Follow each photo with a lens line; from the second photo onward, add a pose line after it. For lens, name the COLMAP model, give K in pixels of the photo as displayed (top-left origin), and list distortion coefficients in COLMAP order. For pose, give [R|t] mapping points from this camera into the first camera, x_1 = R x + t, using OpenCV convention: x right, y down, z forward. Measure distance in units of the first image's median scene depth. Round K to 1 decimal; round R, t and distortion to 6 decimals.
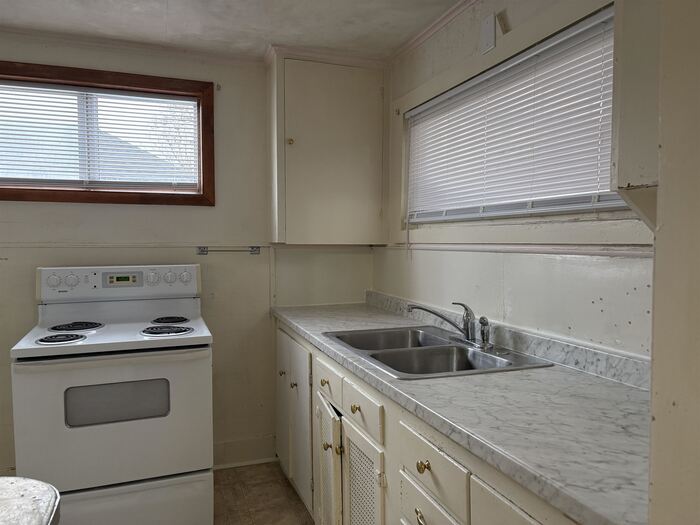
lens RADIAL K [[532.1, 0, 350.7], [0, 532.1, 262.1], [0, 0, 1]] dist [0.051193, -0.038959]
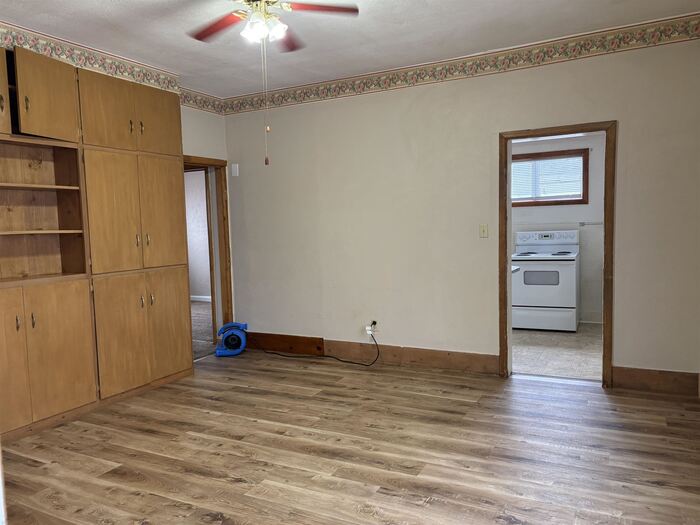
lens RADIAL K [[532.1, 0, 349.7], [0, 532.1, 262.0], [0, 0, 1]] dist [0.051193, -0.038959]
pose [[0.677902, 0.025830, -0.734699, 0.769517], [-0.000567, 0.999401, 0.034612, 0.063521], [0.735152, -0.023047, 0.677510, -1.331431]]
